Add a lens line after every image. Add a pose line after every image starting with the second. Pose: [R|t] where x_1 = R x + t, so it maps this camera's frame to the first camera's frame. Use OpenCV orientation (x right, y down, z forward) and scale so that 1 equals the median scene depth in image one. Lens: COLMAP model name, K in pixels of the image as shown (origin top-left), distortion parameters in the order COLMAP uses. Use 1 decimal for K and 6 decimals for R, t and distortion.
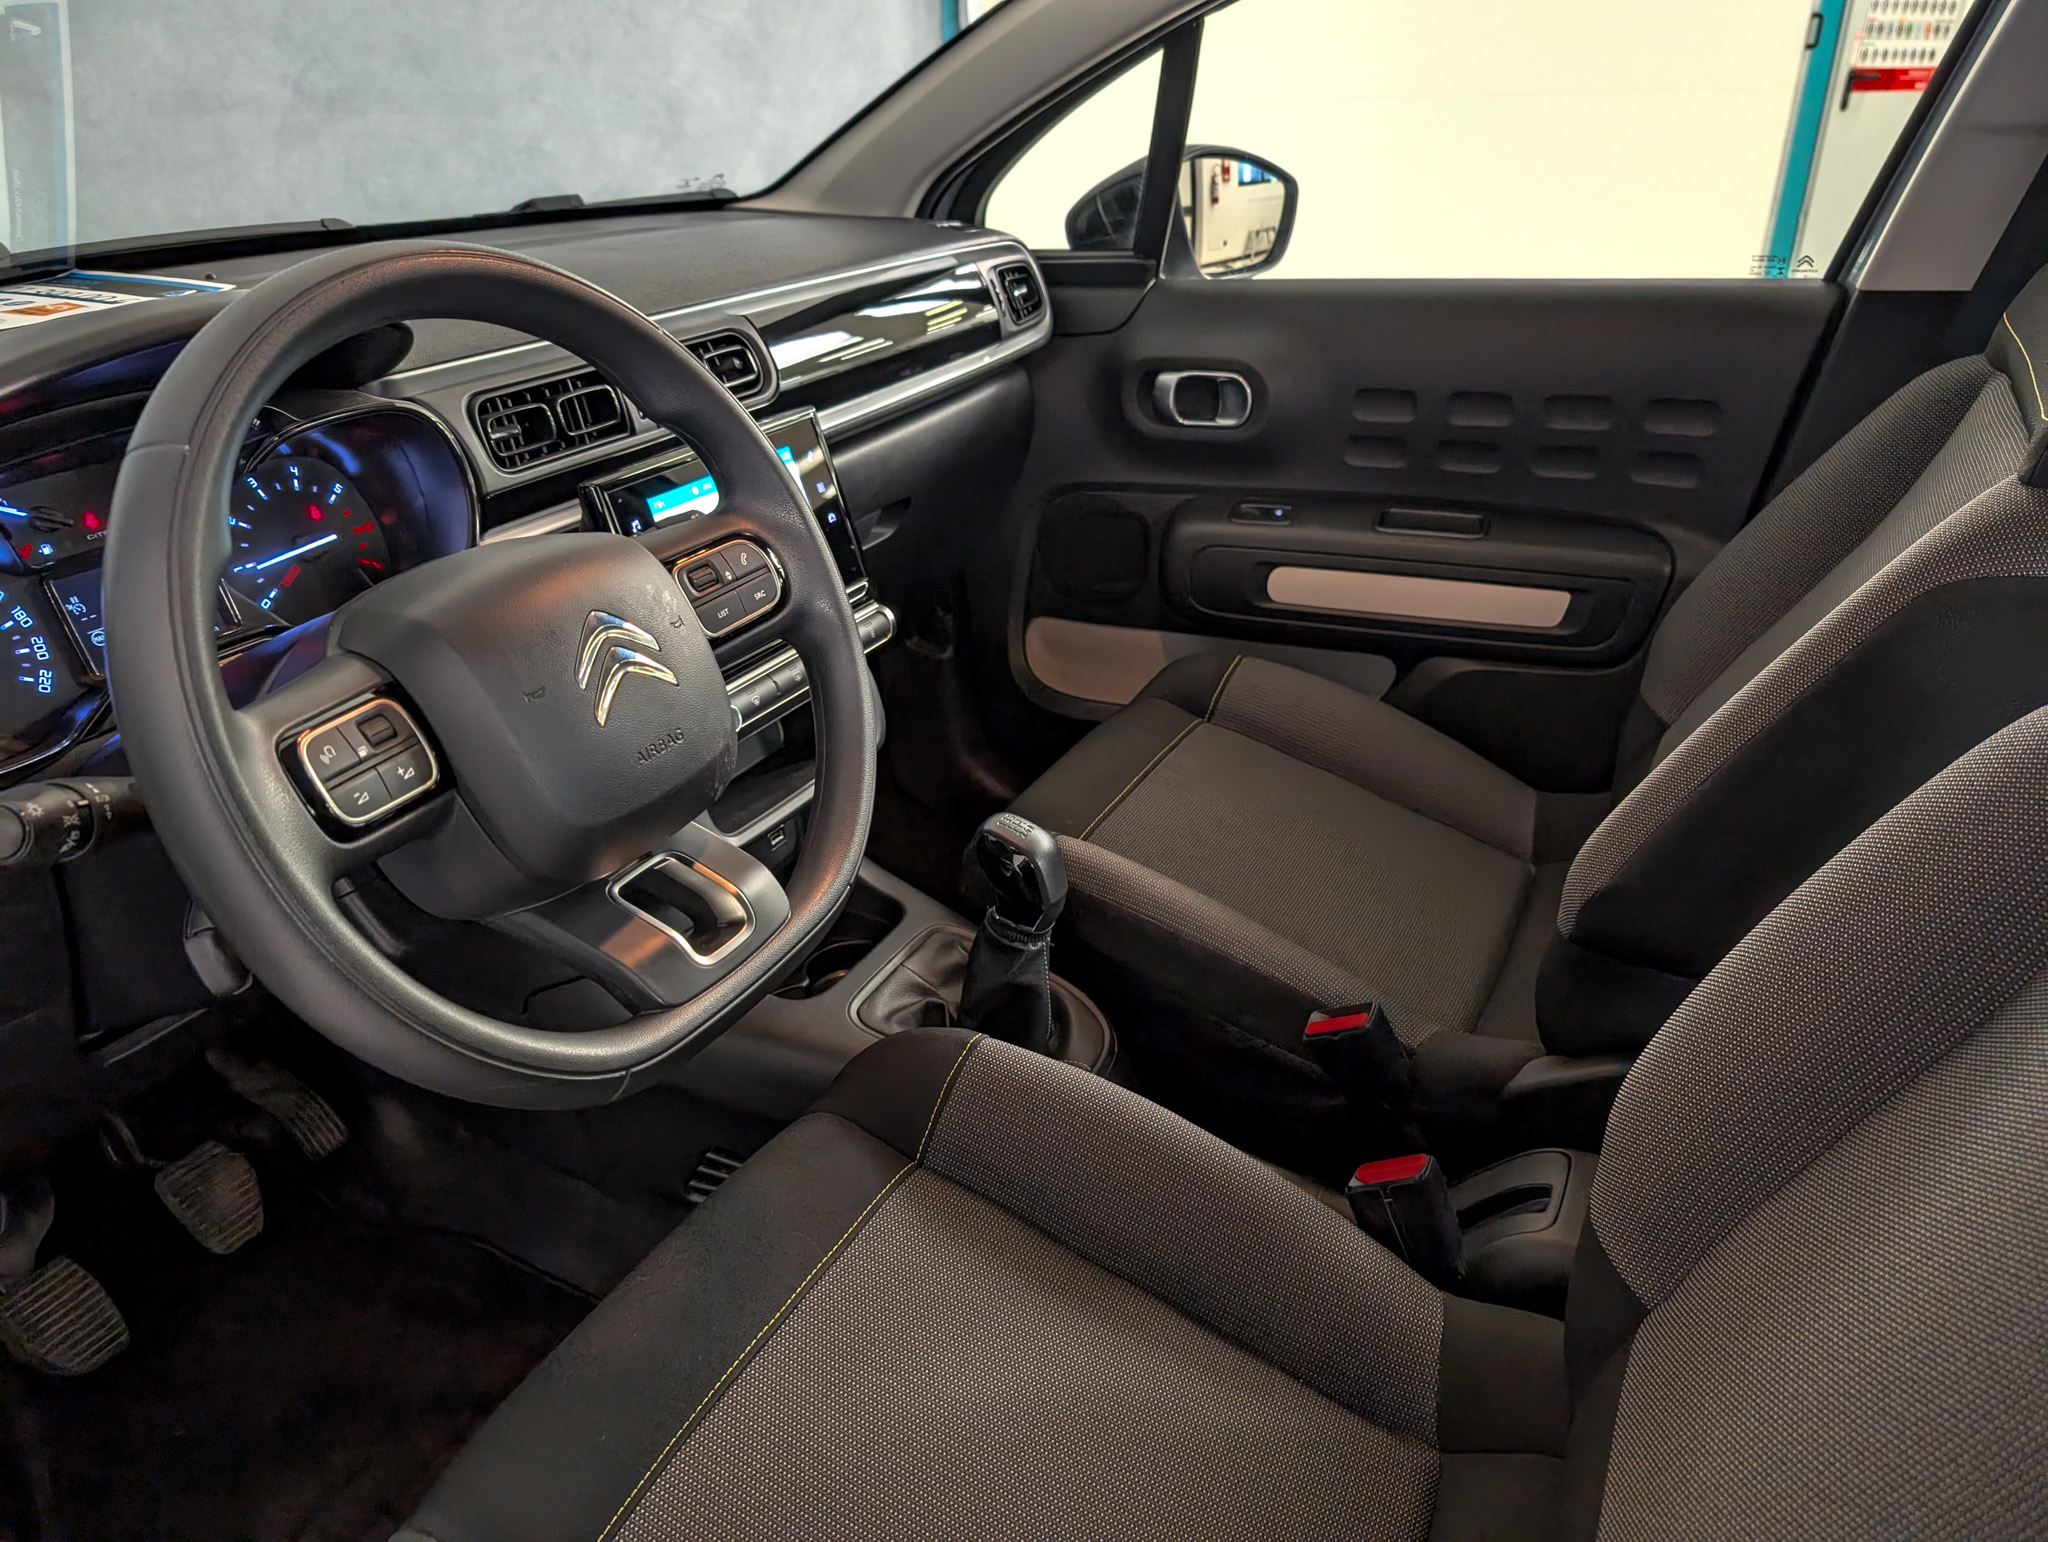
lens RADIAL K [[1468.0, 0, 1024.0], [0, 1468.0, 771.0], [0, 0, 1]] dist [0.008842, 0.003606]
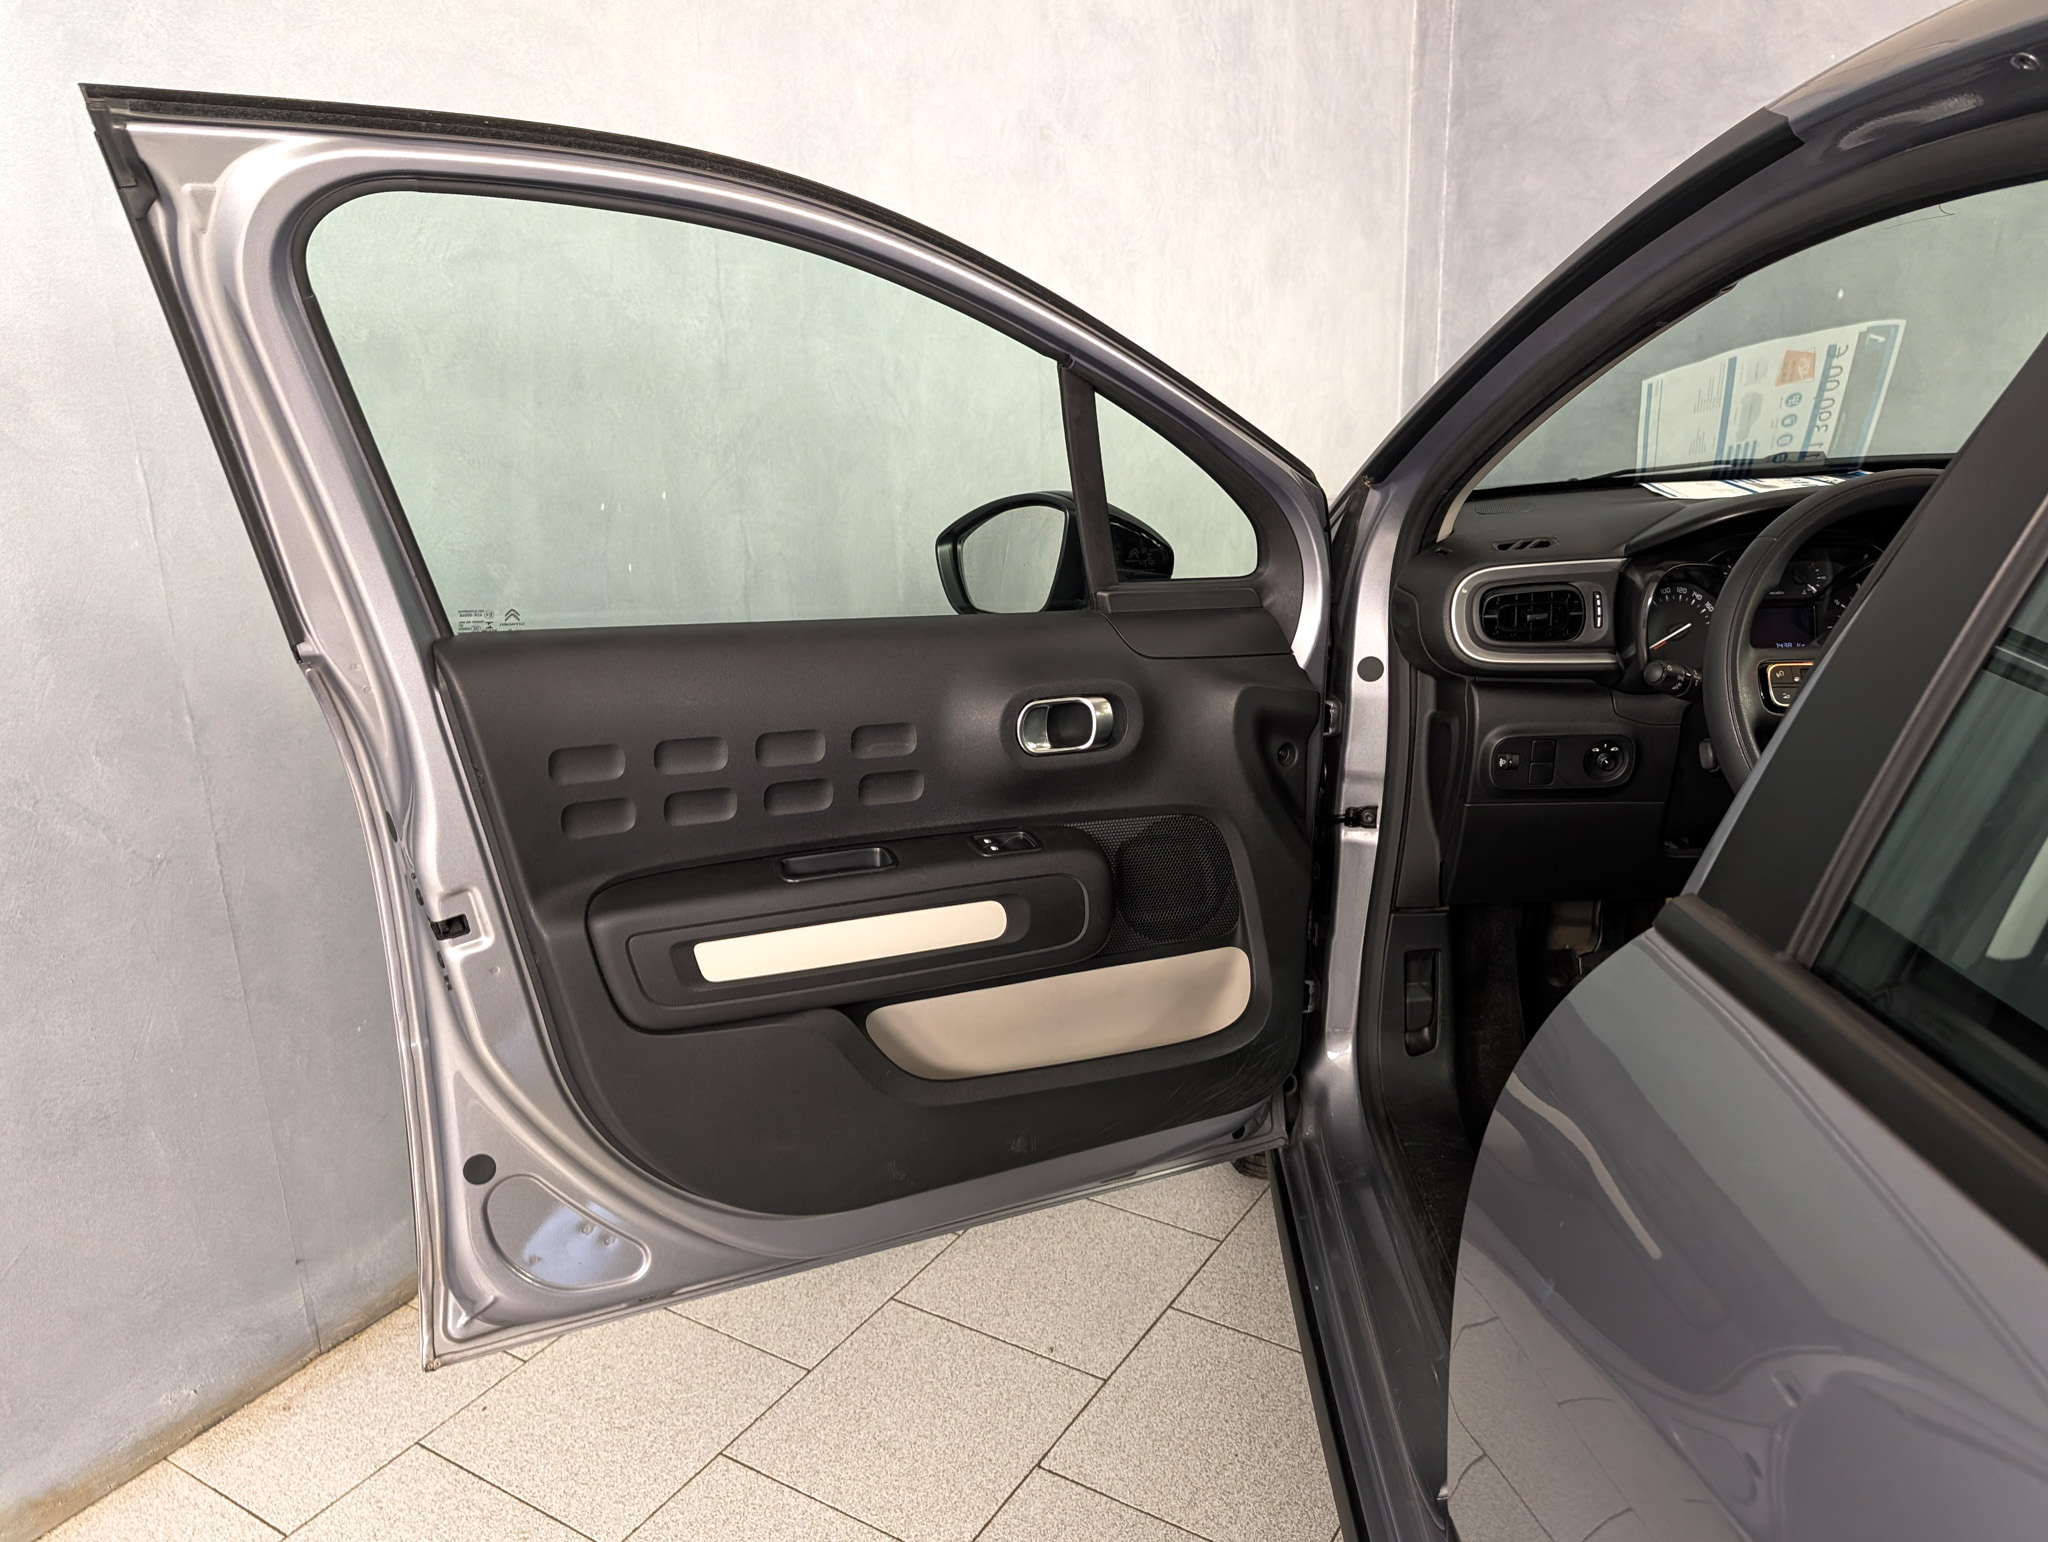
lens RADIAL K [[1522.5, 0, 1025.7], [0, 1522.5, 756.6], [0, 0, 1]] dist [0.002239, -0.004964]
pose [[0.426993, 0.253376, -0.868031, 0.732121], [-0.367849, 0.925594, 0.089229, 0.213417], [0.826053, 0.281204, 0.488427, -0.722427]]
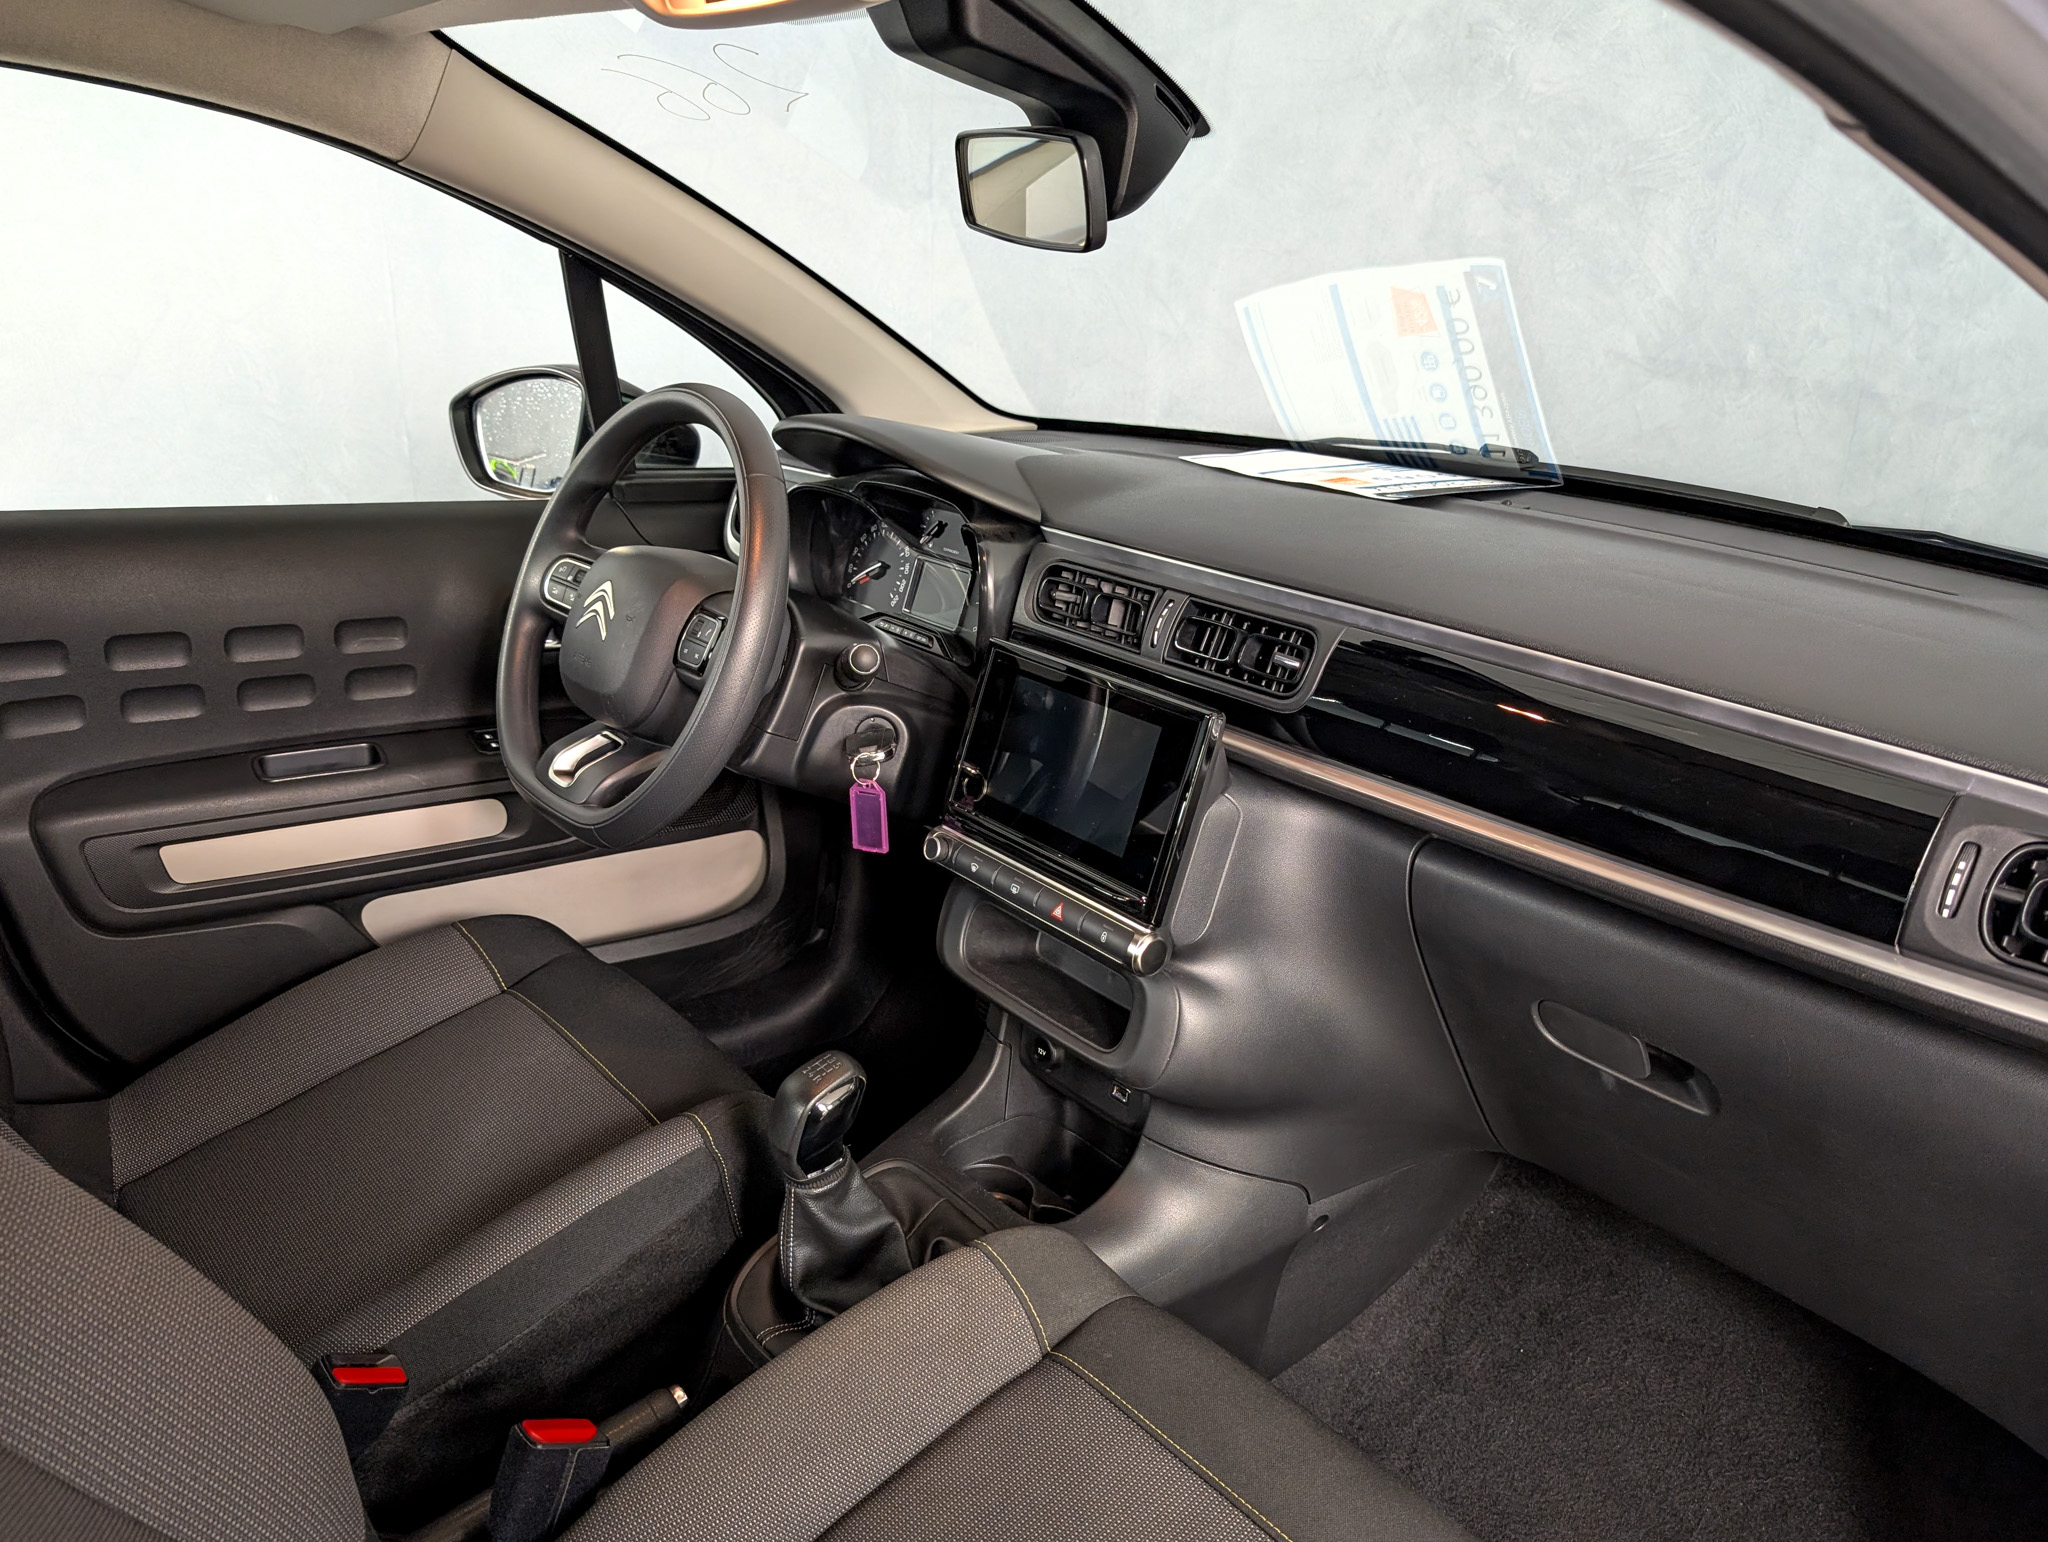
lens RADIAL K [[1468.0, 0, 1024.0], [0, 1468.0, 771.0], [0, 0, 1]] dist [0.008842, 0.003606]
pose [[-0.361829, 0.324536, -0.873931, 0.902071], [-0.440707, 0.766536, 0.467118, -0.765984], [0.821497, 0.554165, -0.134330, 1.354853]]
